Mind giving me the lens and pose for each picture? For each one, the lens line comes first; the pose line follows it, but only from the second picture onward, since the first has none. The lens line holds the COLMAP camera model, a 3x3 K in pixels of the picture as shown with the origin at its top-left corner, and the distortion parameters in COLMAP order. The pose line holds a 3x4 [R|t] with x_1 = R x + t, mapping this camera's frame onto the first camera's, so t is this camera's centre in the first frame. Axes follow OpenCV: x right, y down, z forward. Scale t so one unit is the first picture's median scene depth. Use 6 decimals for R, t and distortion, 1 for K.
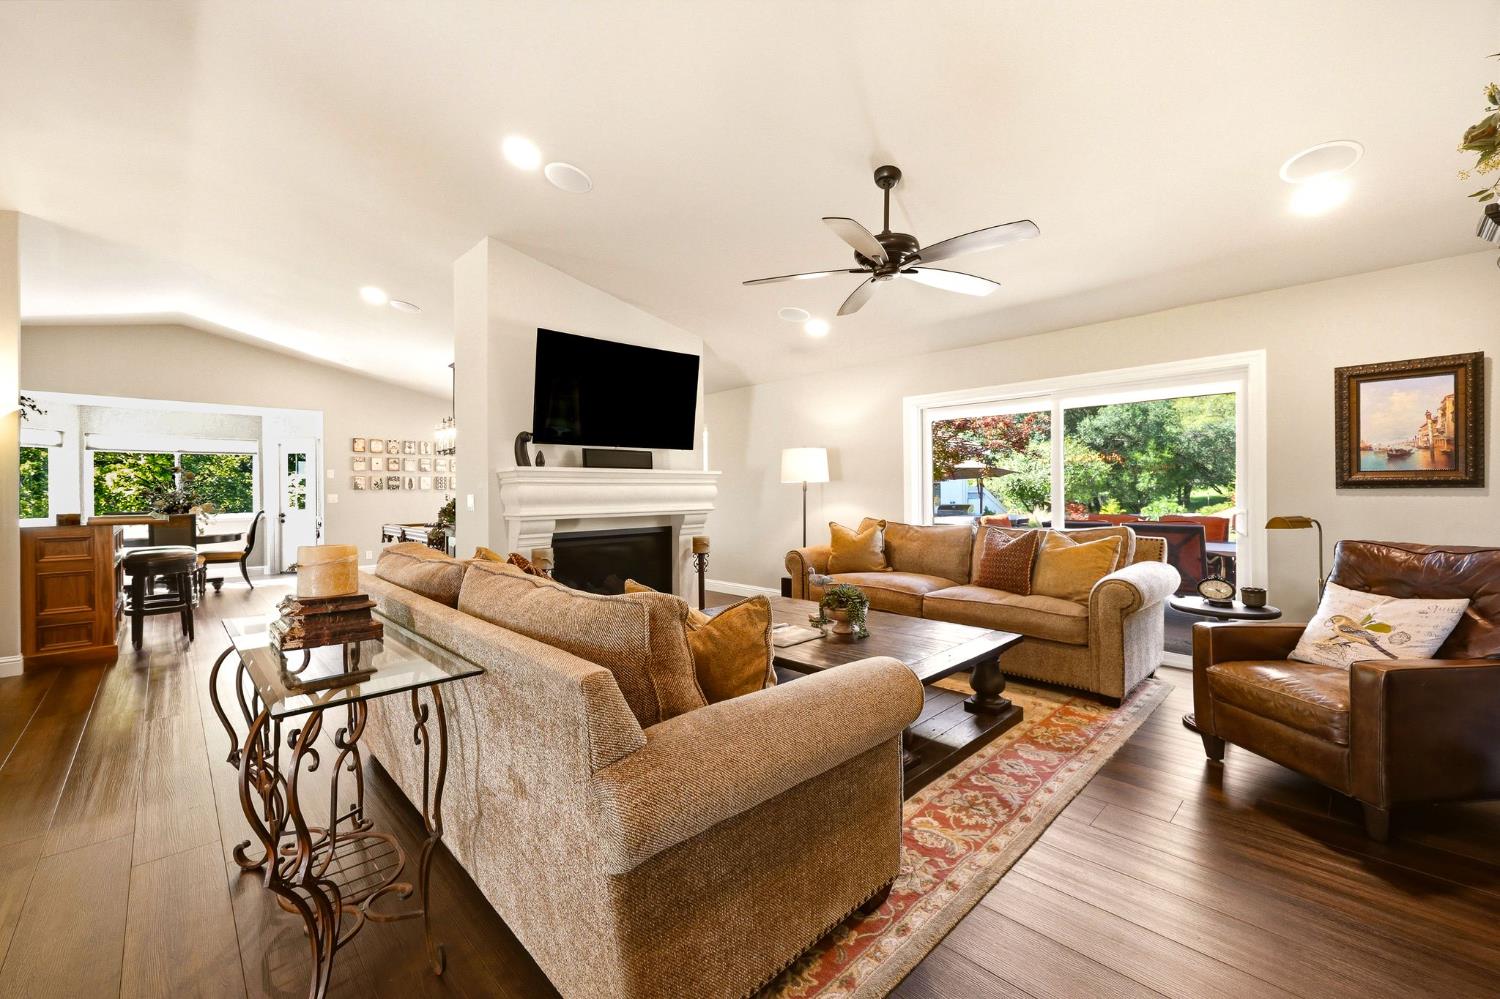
lens RADIAL K [[602.9, 0, 763.6], [0, 602.9, 493.1], [0, 0, 1]] dist [-0.000263, -0.000186]
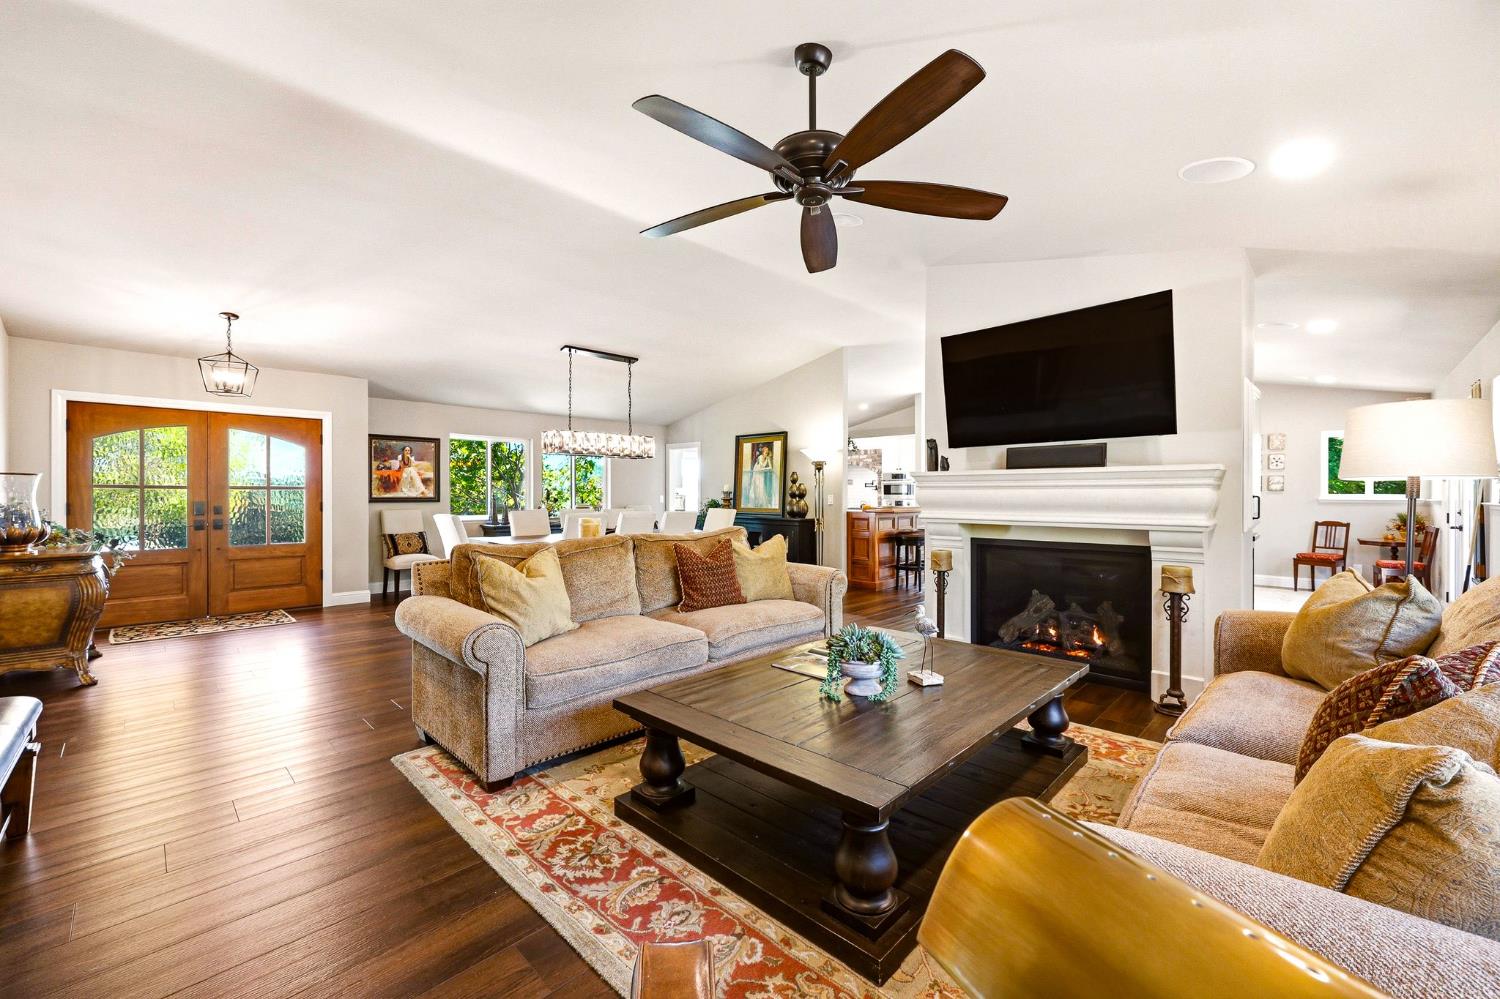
lens RADIAL K [[602.9, 0, 753.3], [0, 602.9, 497.7], [0, 0, 1]] dist [-0.000263, -0.000186]
pose [[0.021141, 0.013685, -0.999683, 0.574339], [-0.004957, 0.999895, 0.013583, -0.009204], [0.999764, 0.004668, 0.021207, 0.569211]]
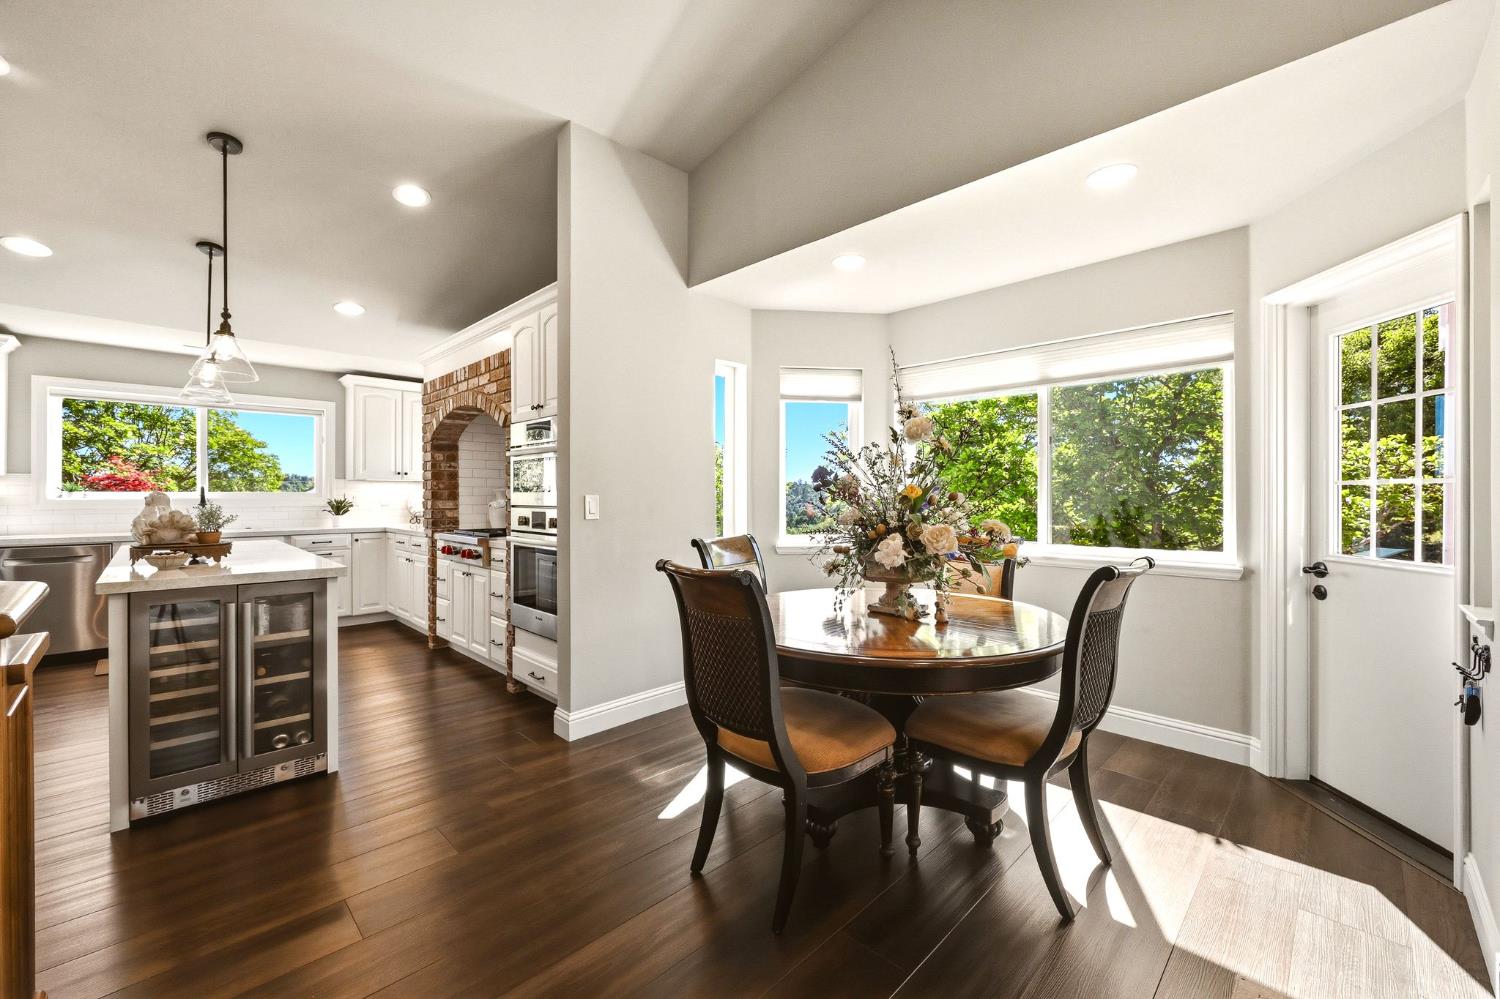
lens RADIAL K [[602.9, 0, 752.0], [0, 602.9, 498.2], [0, 0, 1]] dist [-0.000263, -0.000186]
pose [[0.020891, 0.011308, -0.999718, -1.014294], [-0.005213, 0.999924, 0.011201, 0.005493], [0.999768, 0.004978, 0.020948, 1.403219]]
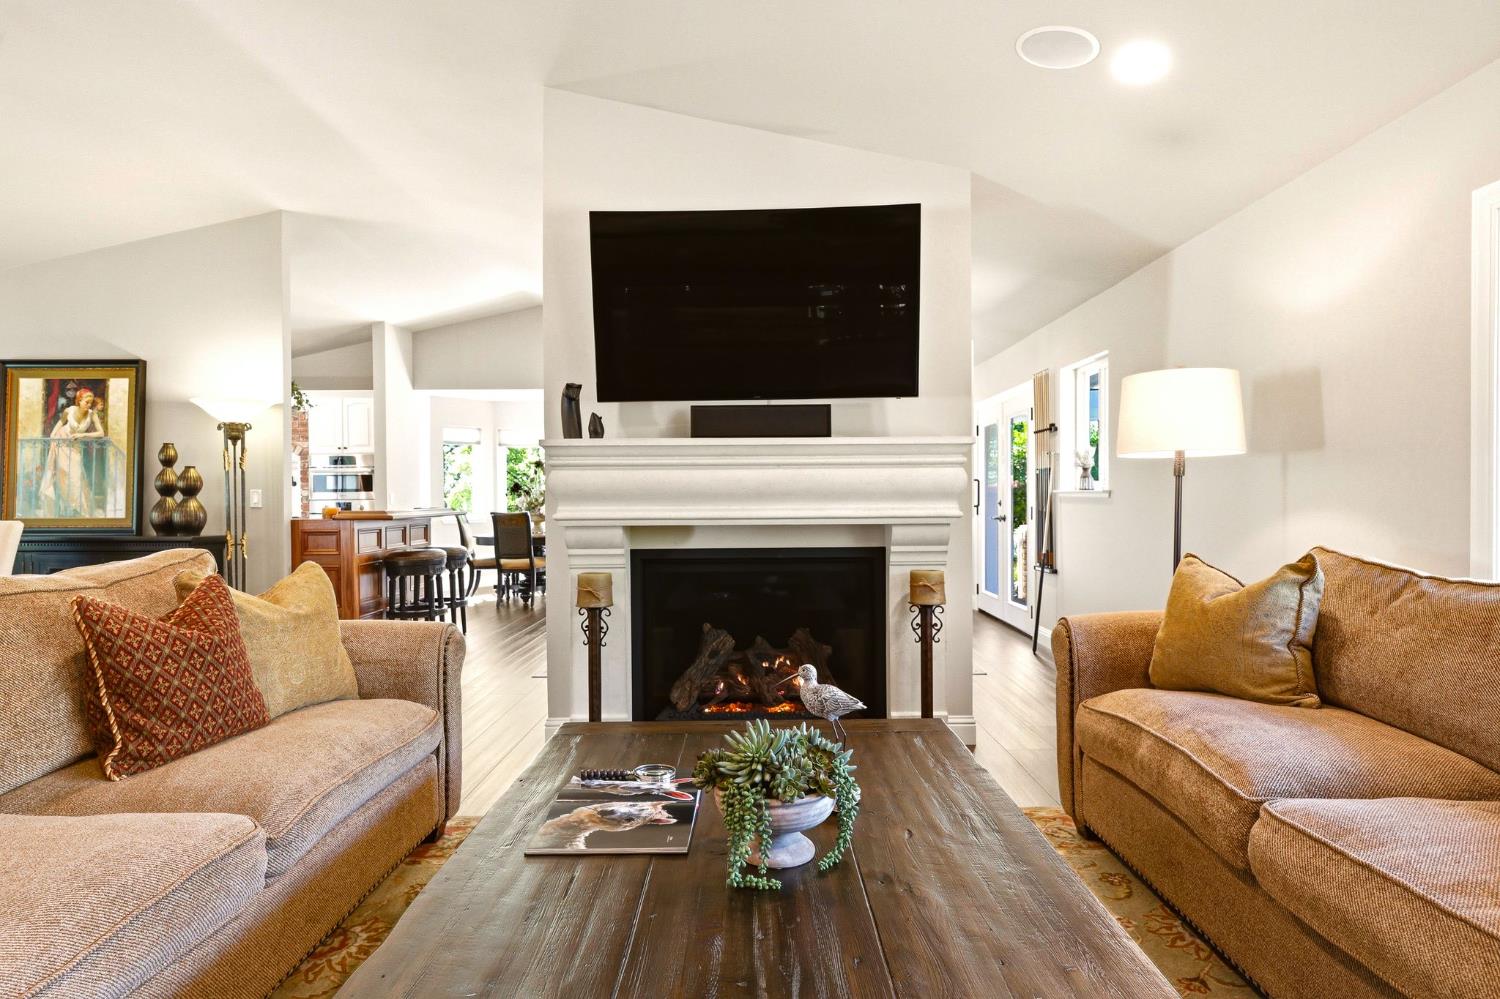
lens RADIAL K [[886.4, 0, 756.1], [0, 886.4, 505.2], [0, 0, 1]] dist [-0.001501, 0.000695]
pose [[0.711590, 0.010408, -0.702518, 0.328896], [-0.002294, 0.999919, 0.012491, 0.010636], [0.702591, -0.007276, 0.711557, 0.414699]]
